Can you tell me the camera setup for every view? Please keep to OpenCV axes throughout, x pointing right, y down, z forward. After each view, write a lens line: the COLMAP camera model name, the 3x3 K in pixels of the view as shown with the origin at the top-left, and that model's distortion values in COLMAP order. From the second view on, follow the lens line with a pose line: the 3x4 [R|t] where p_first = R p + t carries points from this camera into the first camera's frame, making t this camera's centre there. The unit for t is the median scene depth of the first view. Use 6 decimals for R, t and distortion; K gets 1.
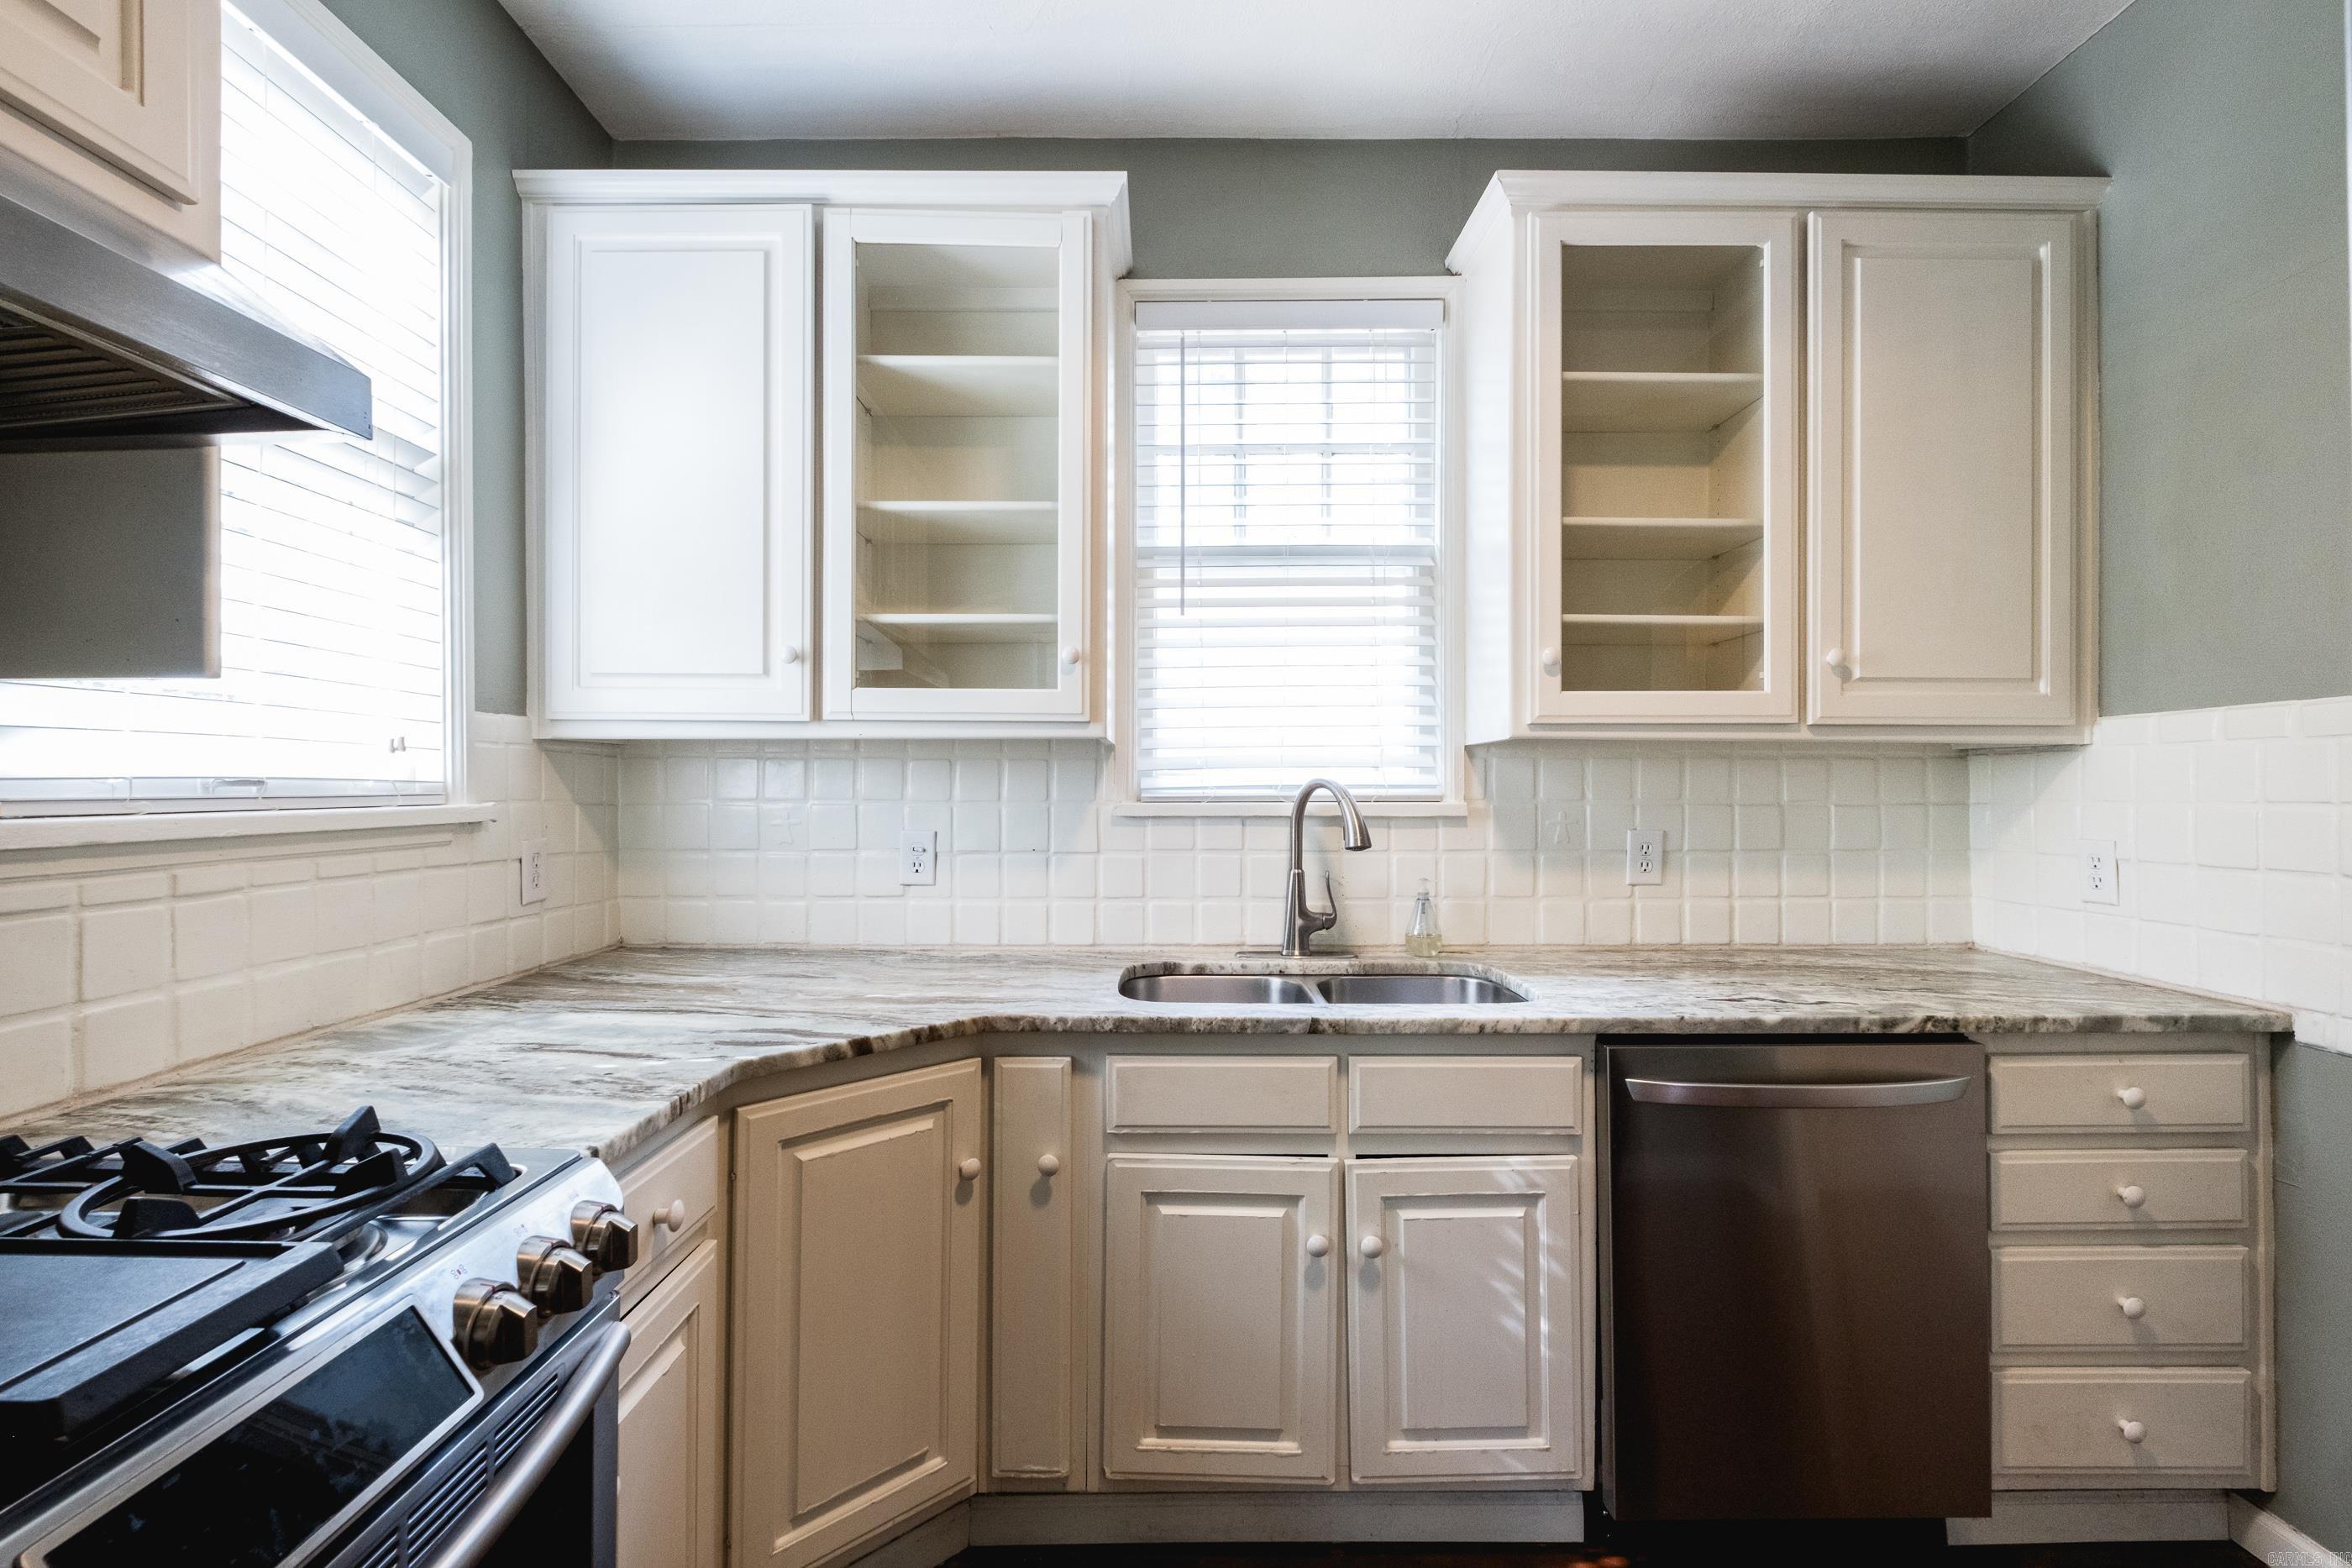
lens RADIAL K [[1020.2, 0, 1187.5], [0, 1020.2, 783.8], [0, 0, 1]] dist [0.006383, -0.003456]
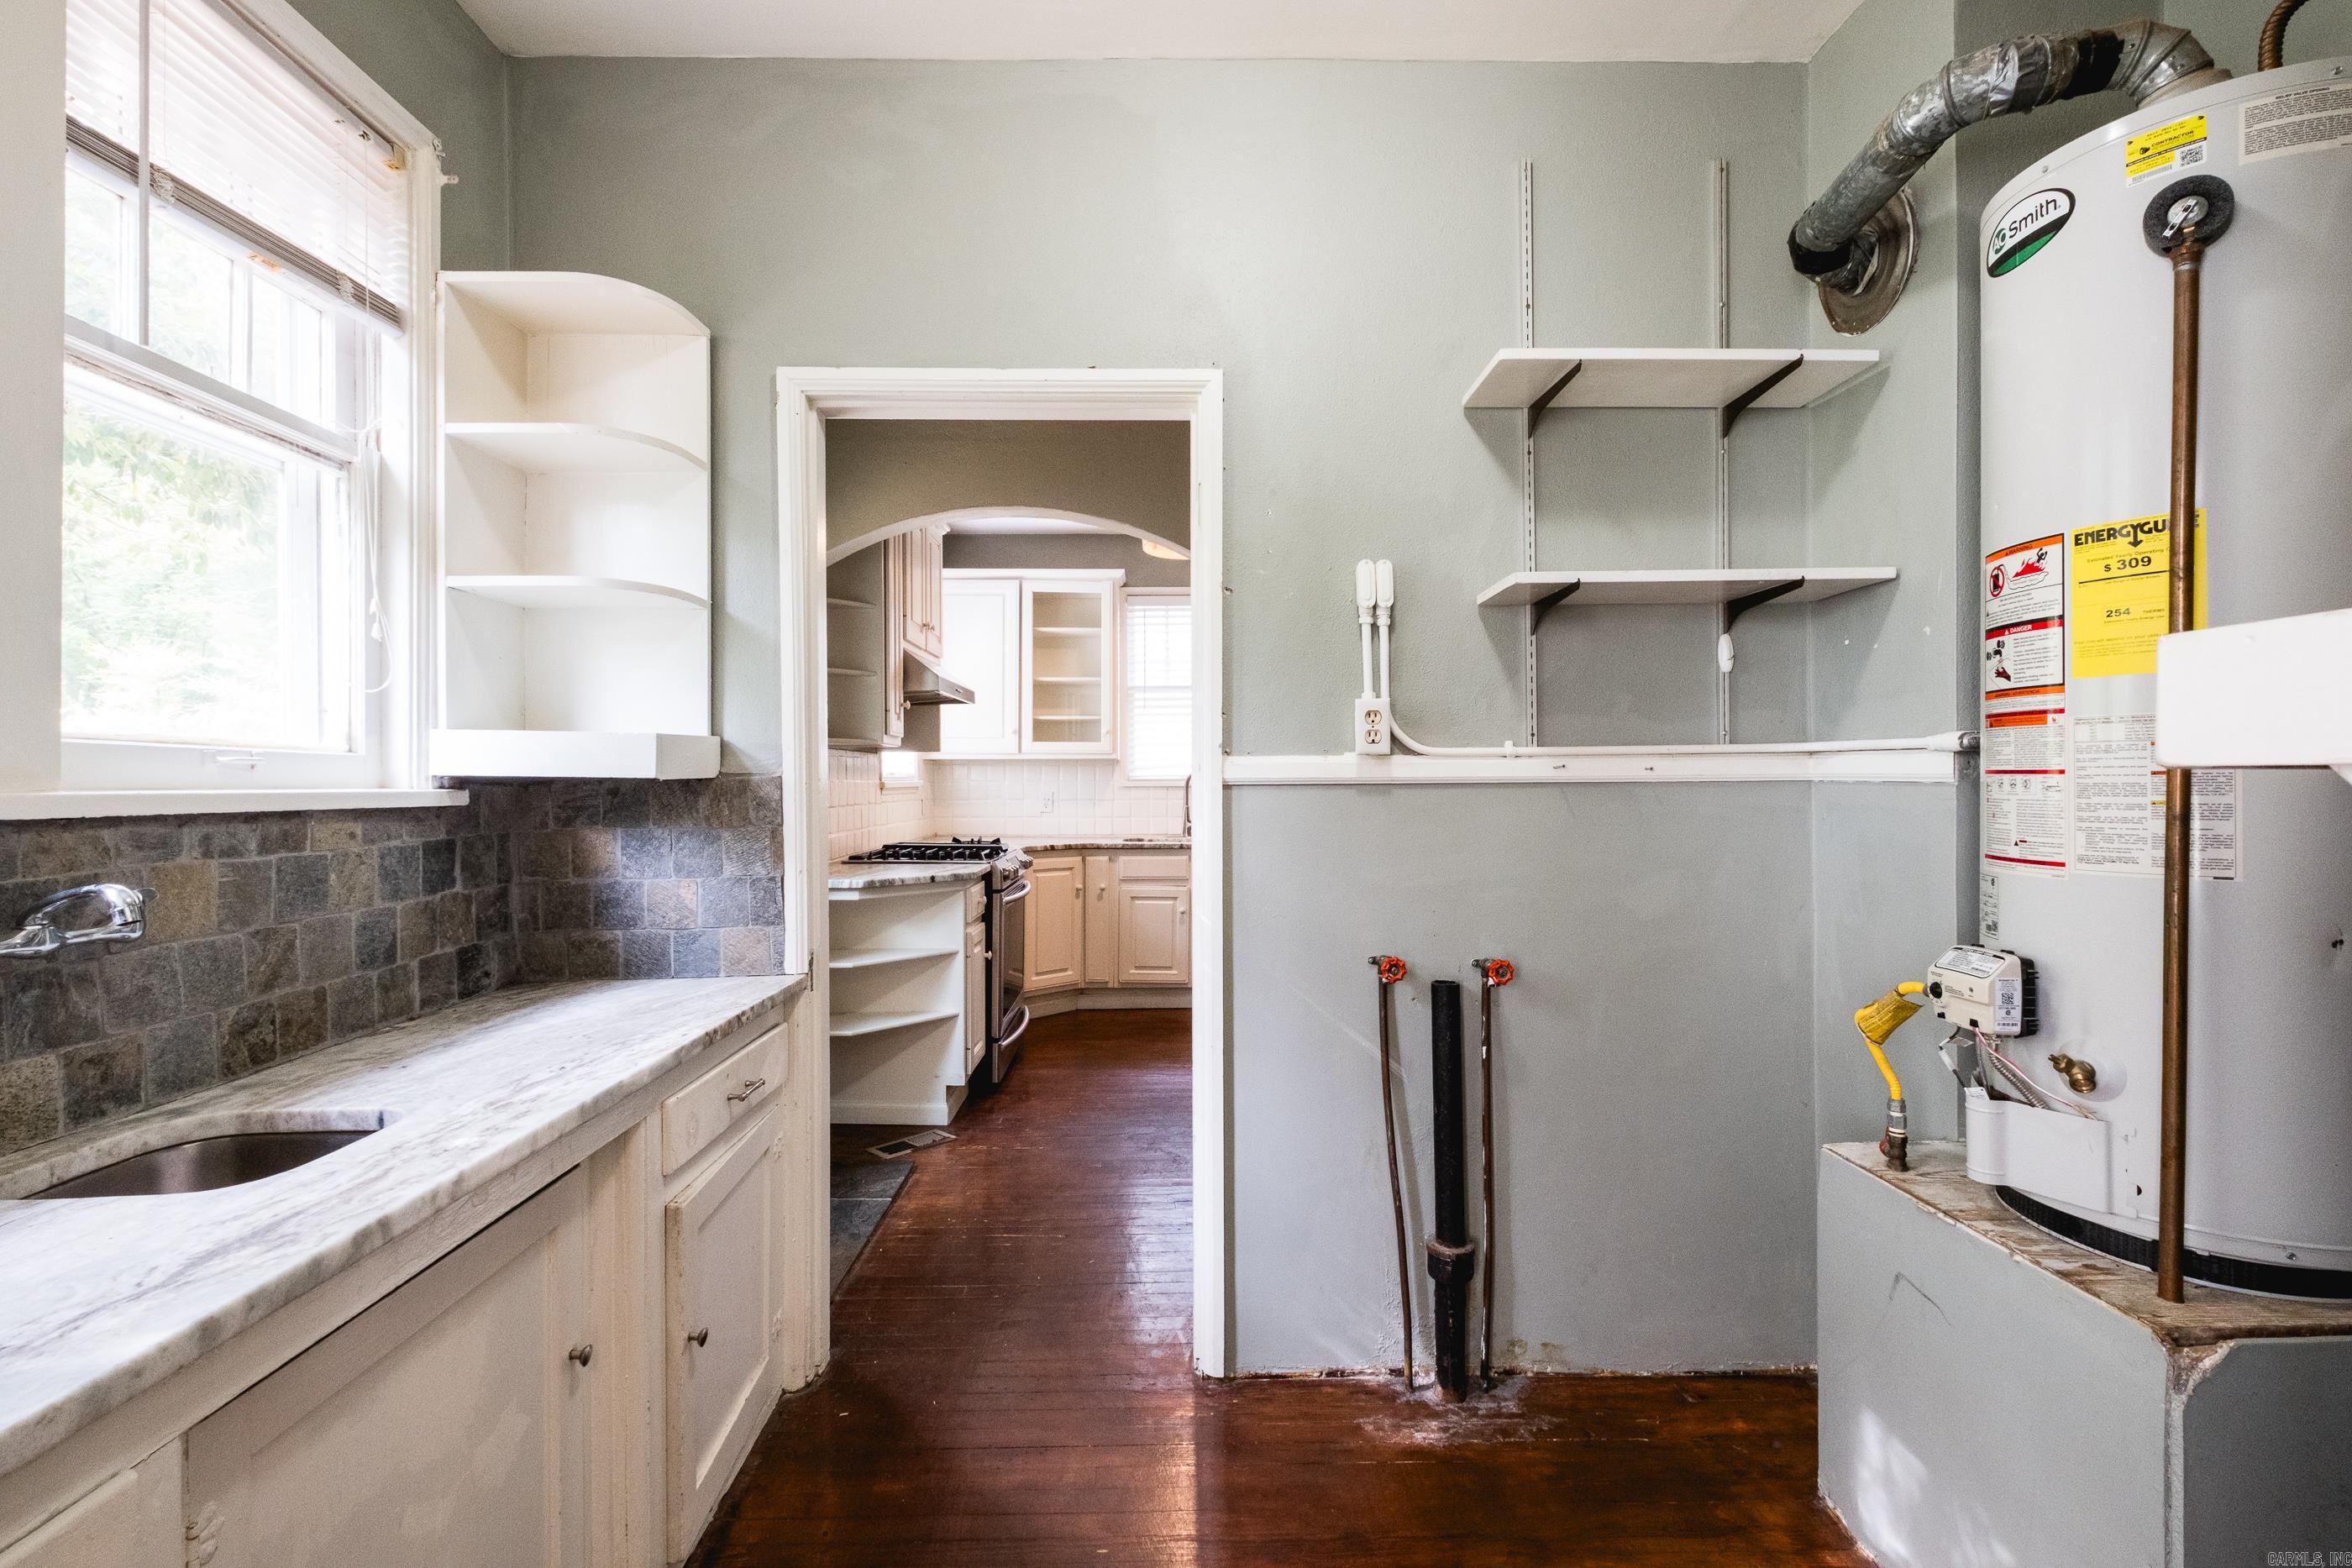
lens RADIAL K [[1020.2, 0, 1188.7], [0, 1020.2, 783.6], [0, 0, 1]] dist [0.006383, -0.003456]
pose [[0.999922, -0.002422, 0.012277, 0.090027], [0.002363, 0.999986, 0.004819, 0.013807], [-0.012289, -0.004789, 0.999913, -1.989197]]
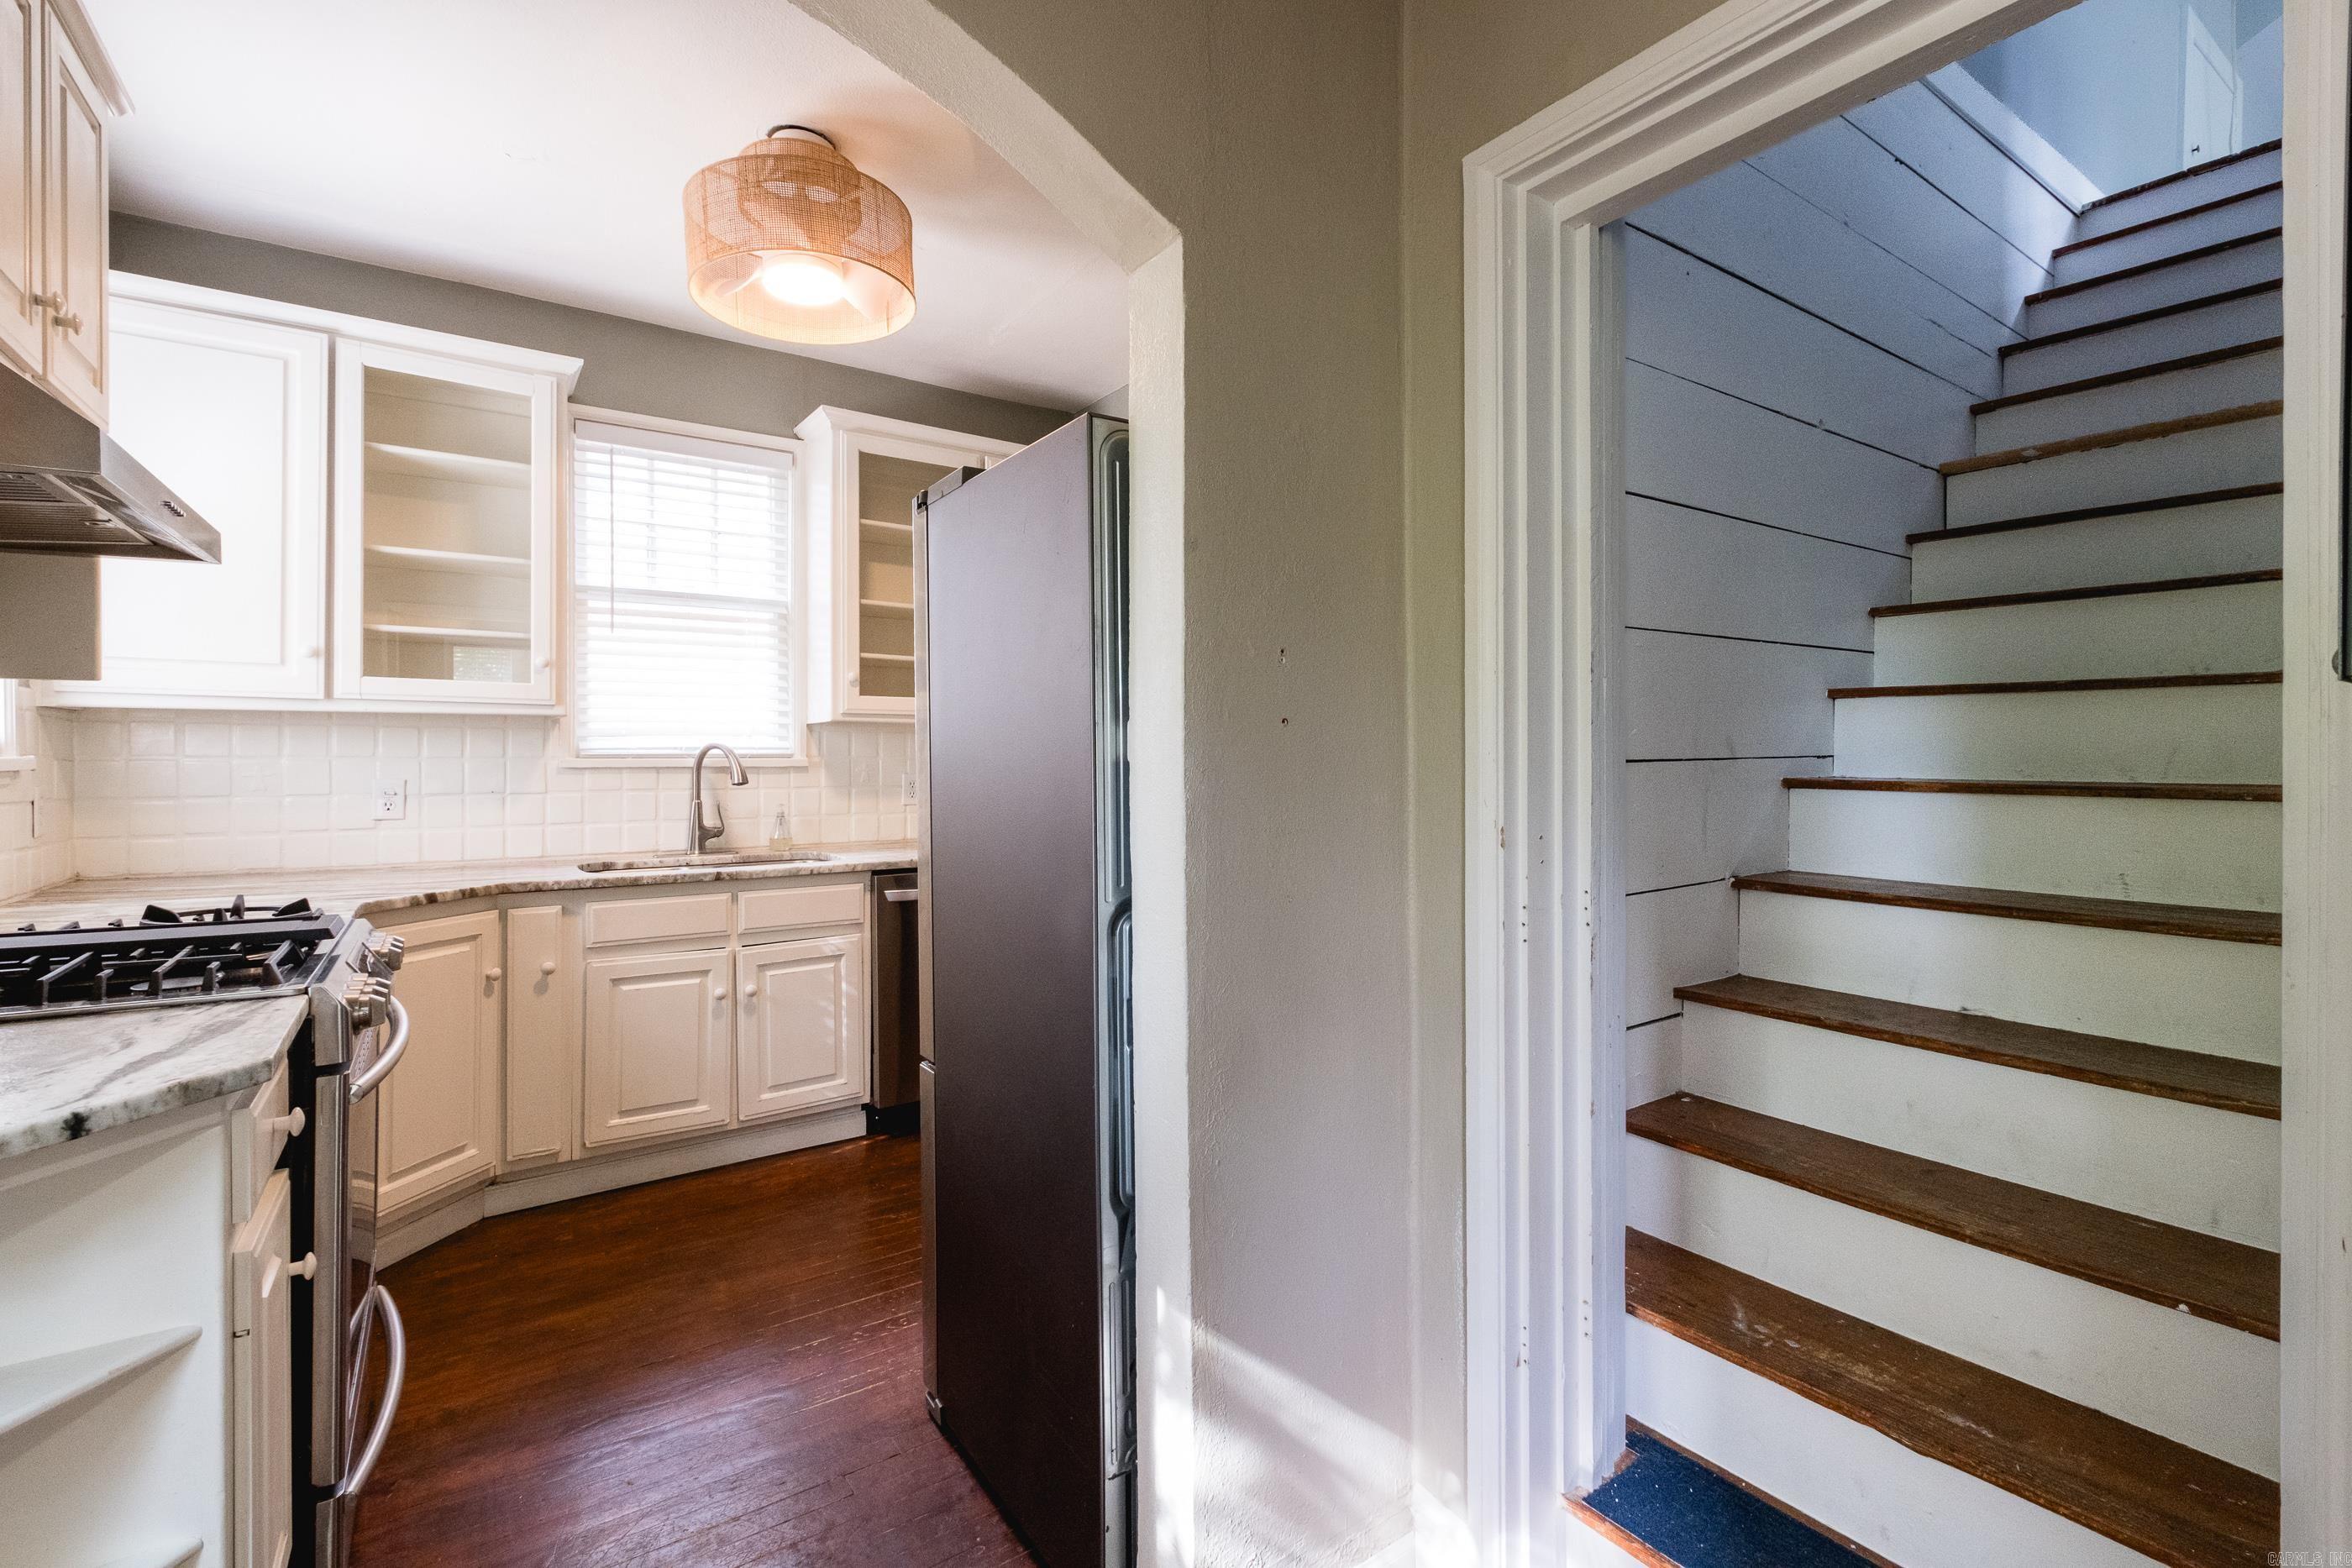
lens RADIAL K [[1020.2, 0, 1176.9], [0, 1020.2, 755.6], [0, 0, 1]] dist [0.006383, -0.003456]
pose [[0.828188, -0.000130, 0.560451, -0.188548], [0.000485, 1.000000, -0.000485, 0.018030], [-0.560451, 0.000674, 0.828187, -0.837126]]
